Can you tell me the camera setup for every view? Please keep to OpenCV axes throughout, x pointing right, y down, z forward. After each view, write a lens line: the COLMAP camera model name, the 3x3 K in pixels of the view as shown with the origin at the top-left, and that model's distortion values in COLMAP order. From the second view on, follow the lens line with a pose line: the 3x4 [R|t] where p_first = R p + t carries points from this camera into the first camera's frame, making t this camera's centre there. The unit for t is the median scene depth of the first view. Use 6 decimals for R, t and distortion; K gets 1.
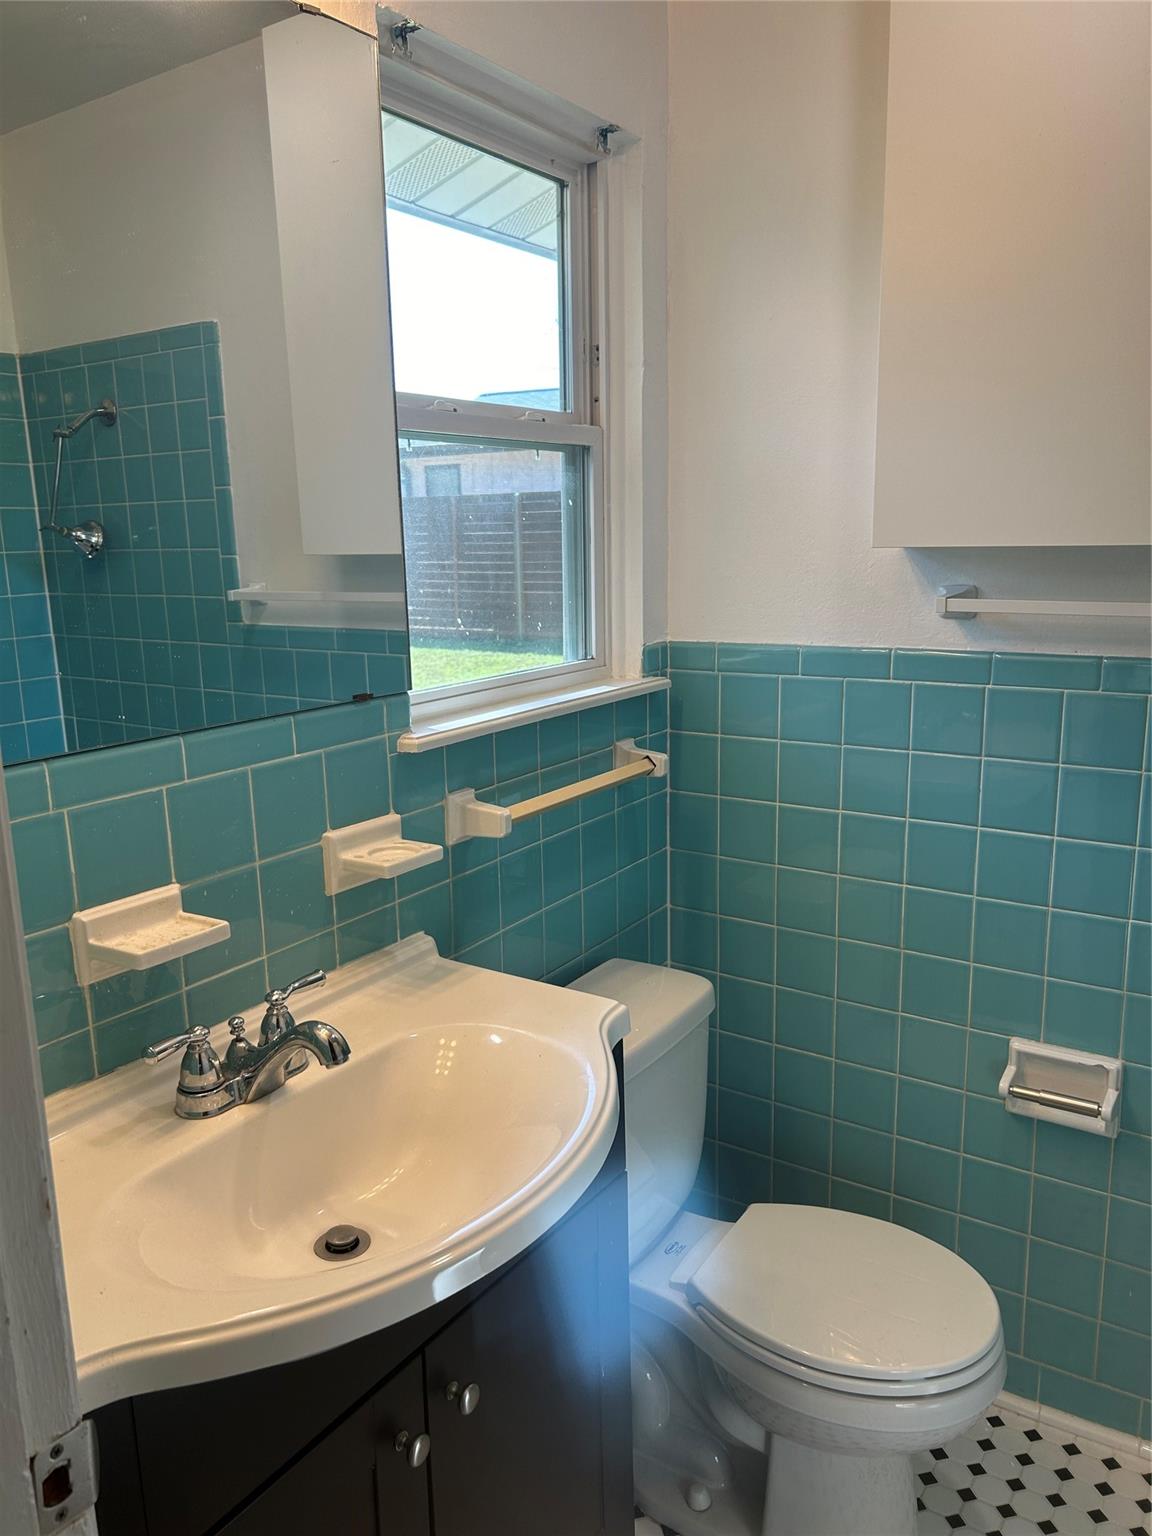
lens RADIAL K [[1159.8, 0, 563.7], [0, 1159.8, 763.9], [0, 0, 1]] dist [0.046706, -0.056113]
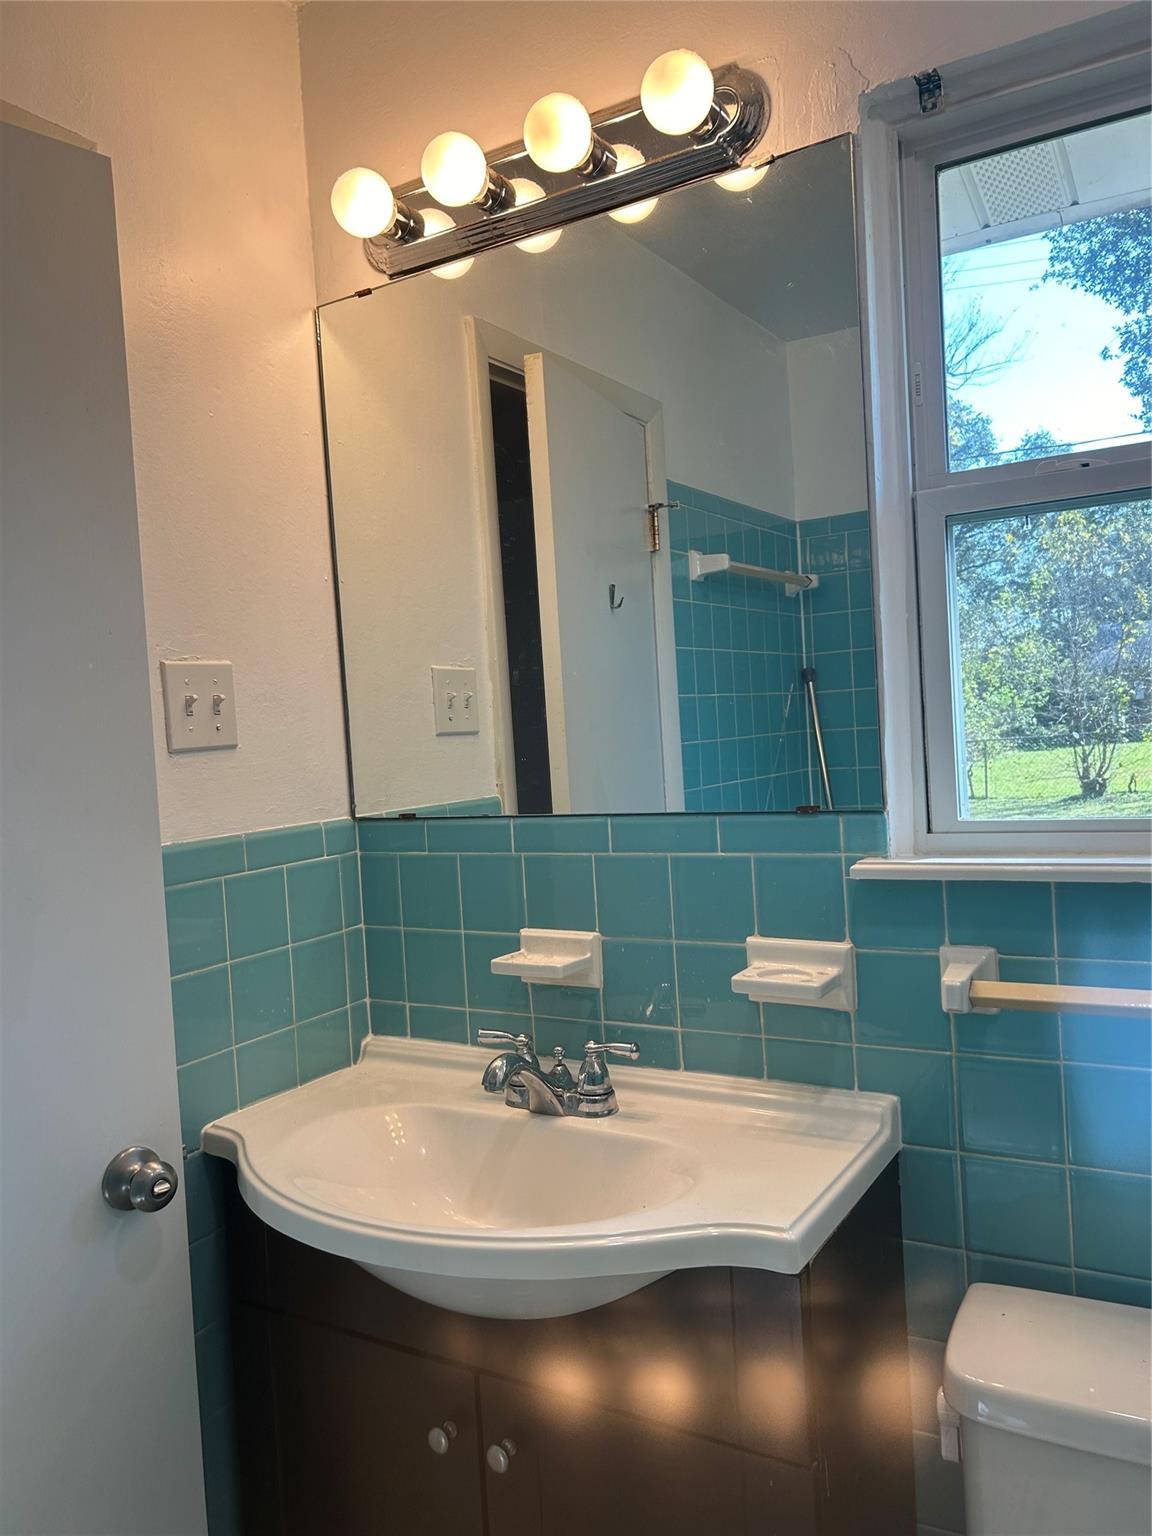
lens RADIAL K [[1159.8, 0, 574.7], [0, 1159.8, 772.7], [0, 0, 1]] dist [0.046706, -0.056113]
pose [[0.058594, 0.052949, -0.996877, 0.746917], [-0.139616, 0.989213, 0.044336, -0.100019], [0.988471, 0.136582, 0.065355, 0.725942]]
